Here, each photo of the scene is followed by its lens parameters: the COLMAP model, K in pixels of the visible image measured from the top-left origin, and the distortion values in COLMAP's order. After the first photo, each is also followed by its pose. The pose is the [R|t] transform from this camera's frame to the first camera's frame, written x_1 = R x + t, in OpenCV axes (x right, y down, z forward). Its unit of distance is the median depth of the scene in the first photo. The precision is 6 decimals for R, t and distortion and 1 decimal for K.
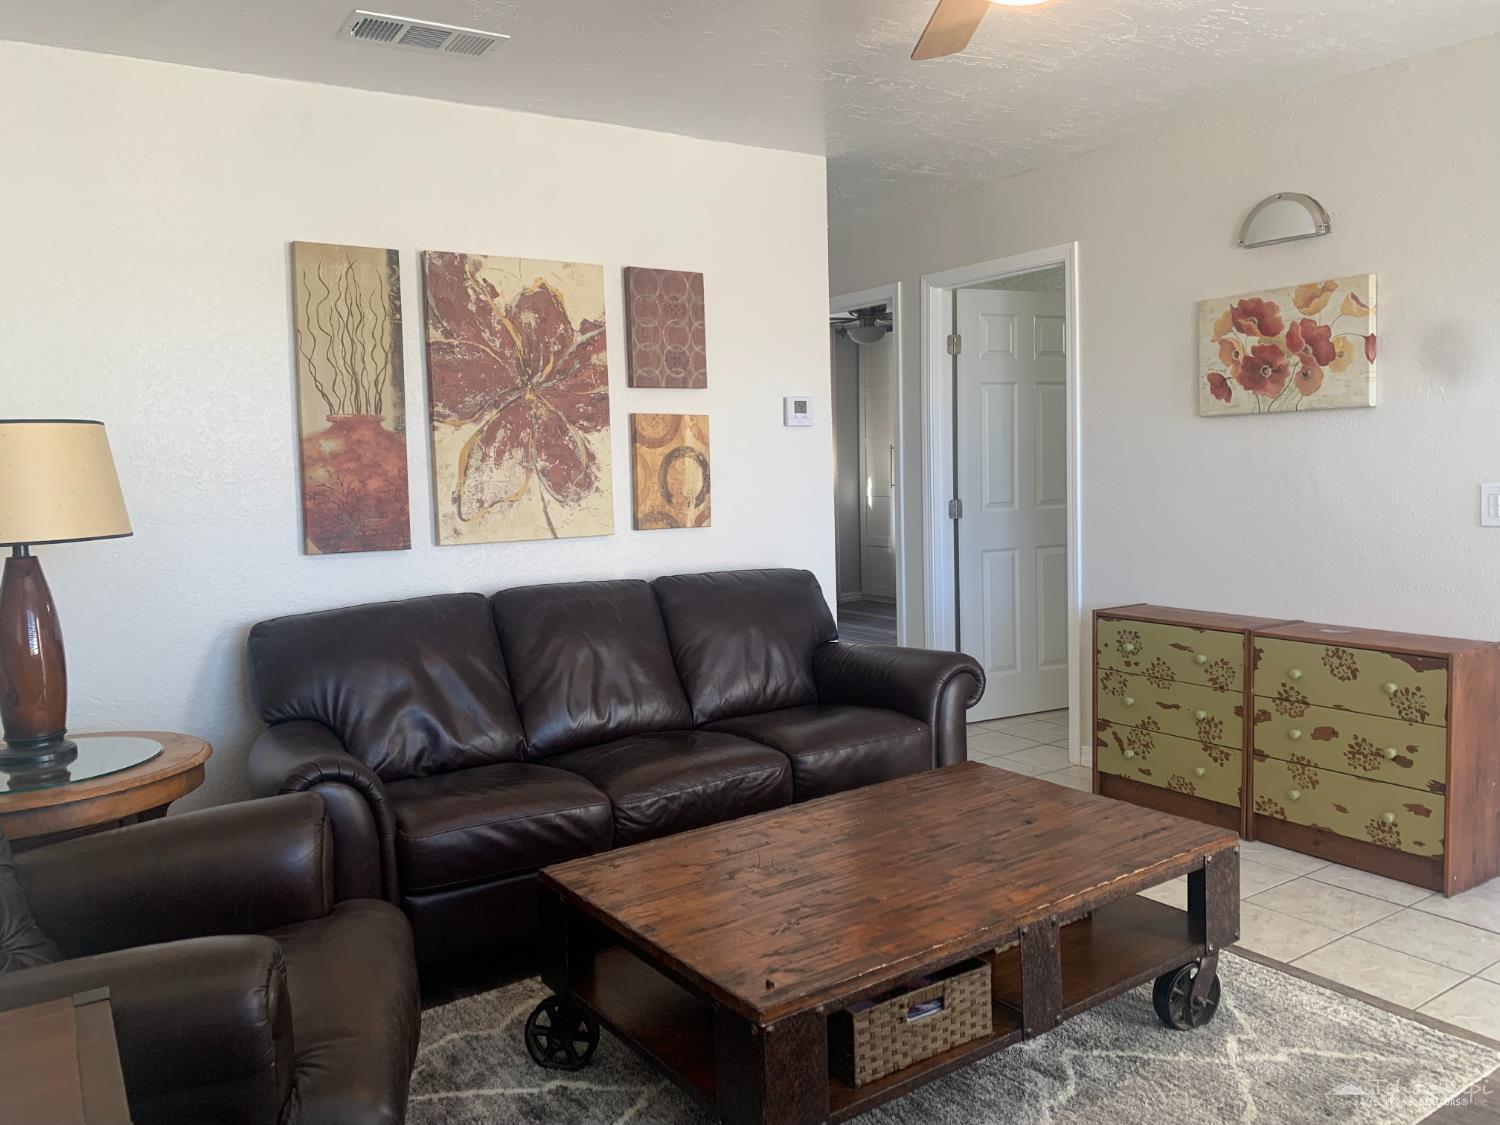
lens RADIAL K [[1099.8, 0, 750.0], [0, 1099.8, 562.5], [0, 0, 1]] dist [0.066608, -0.166231]
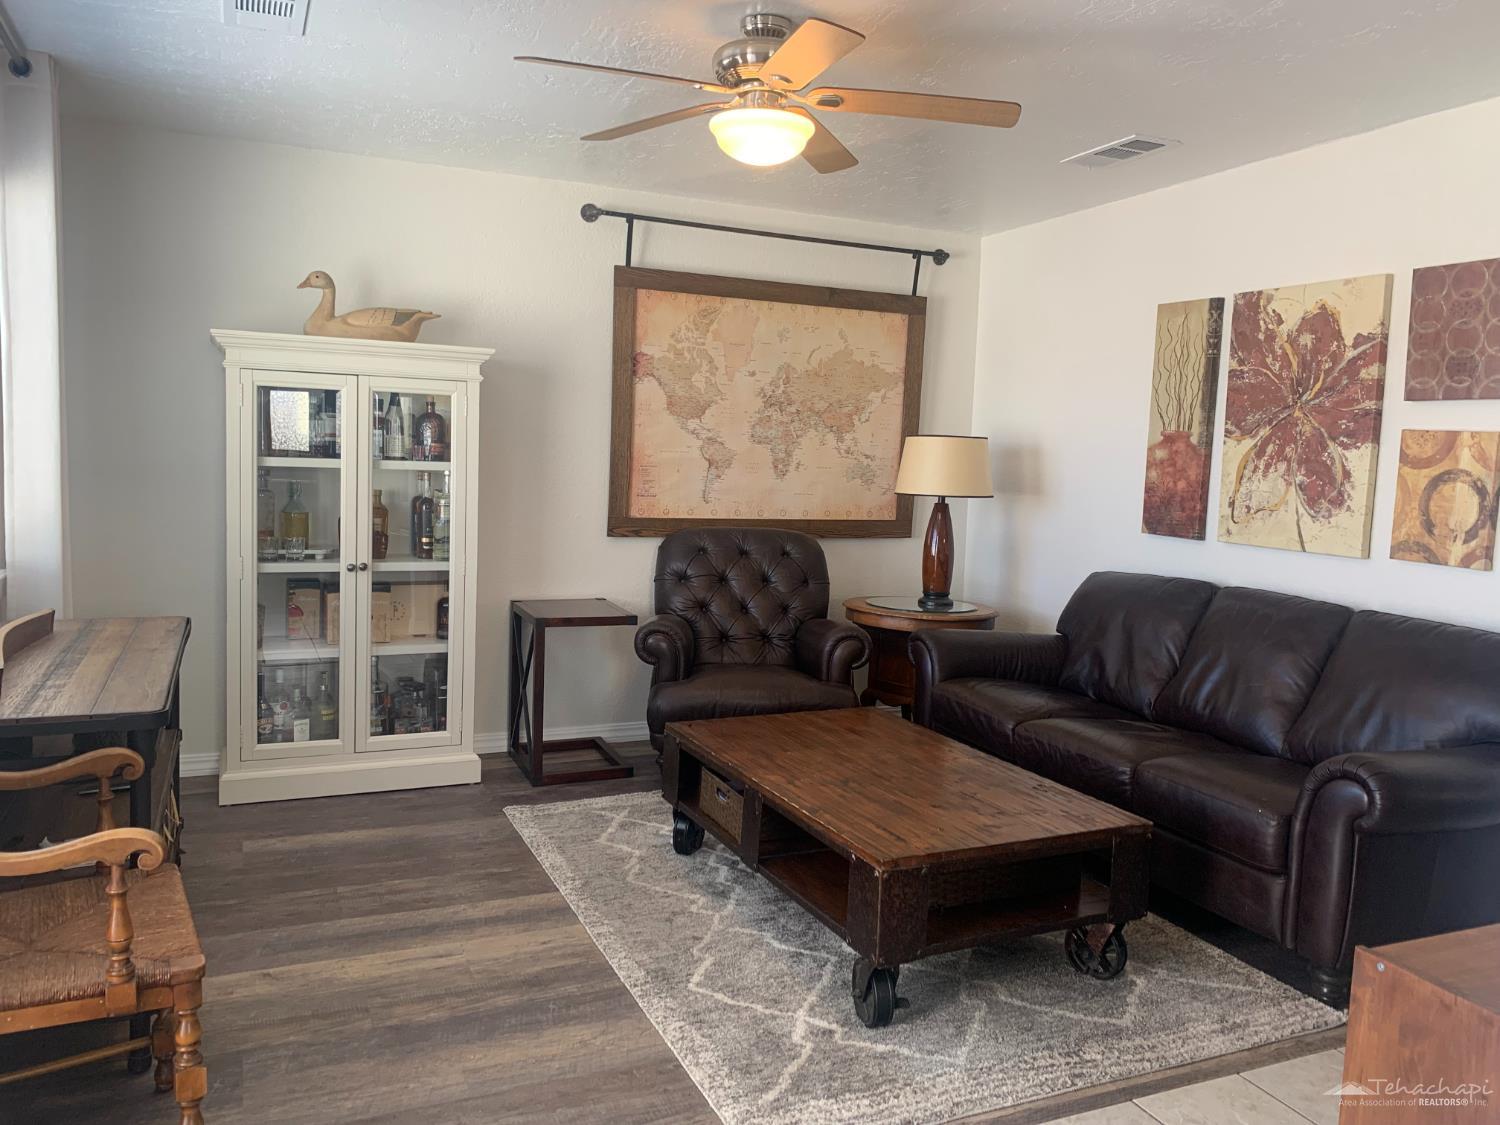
lens RADIAL K [[1148.3, 0, 745.6], [0, 1148.3, 531.5], [0, 0, 1]] dist [0.018263, -0.017682]
pose [[-0.172483, 0.095597, -0.980363, 1.099942], [-0.120176, 0.985802, 0.117271, -0.118548], [0.977654, 0.138044, -0.158546, 0.758832]]
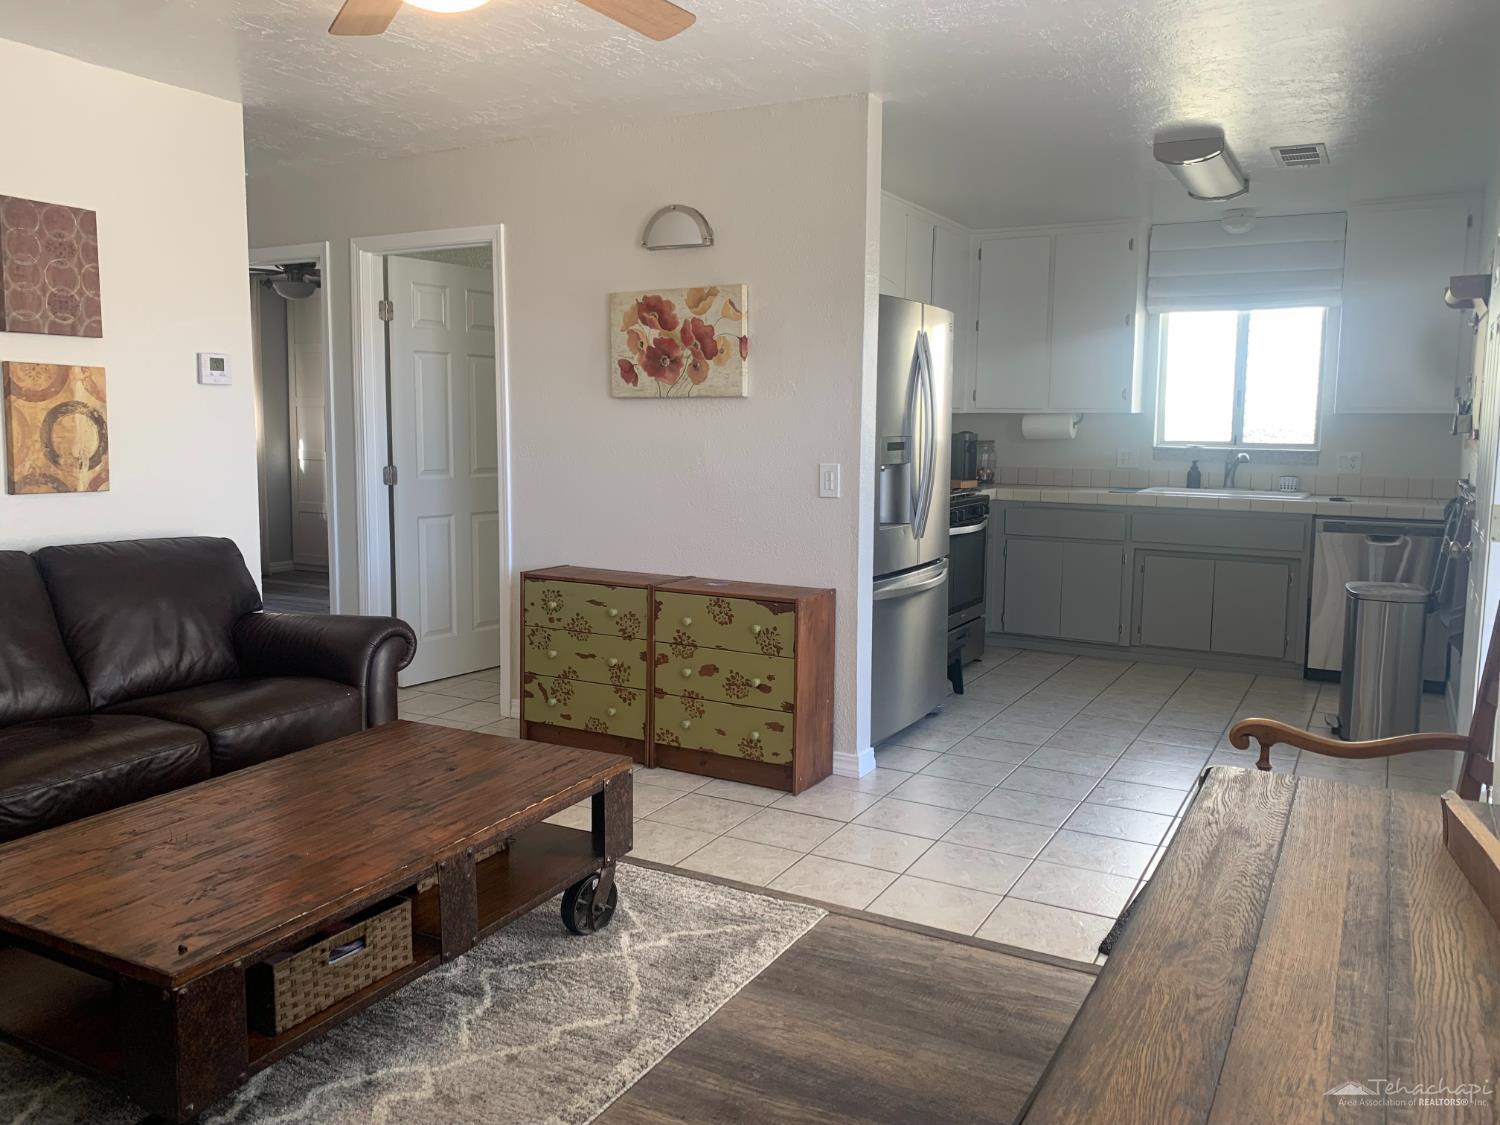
lens RADIAL K [[1148.3, 0, 745.6], [0, 1148.3, 531.5], [0, 0, 1]] dist [0.018263, -0.017682]
pose [[0.891830, -0.011064, 0.452236, 0.002483], [0.008948, 0.999937, 0.006819, -0.001434], [-0.452283, -0.002035, 0.891872, -0.100654]]
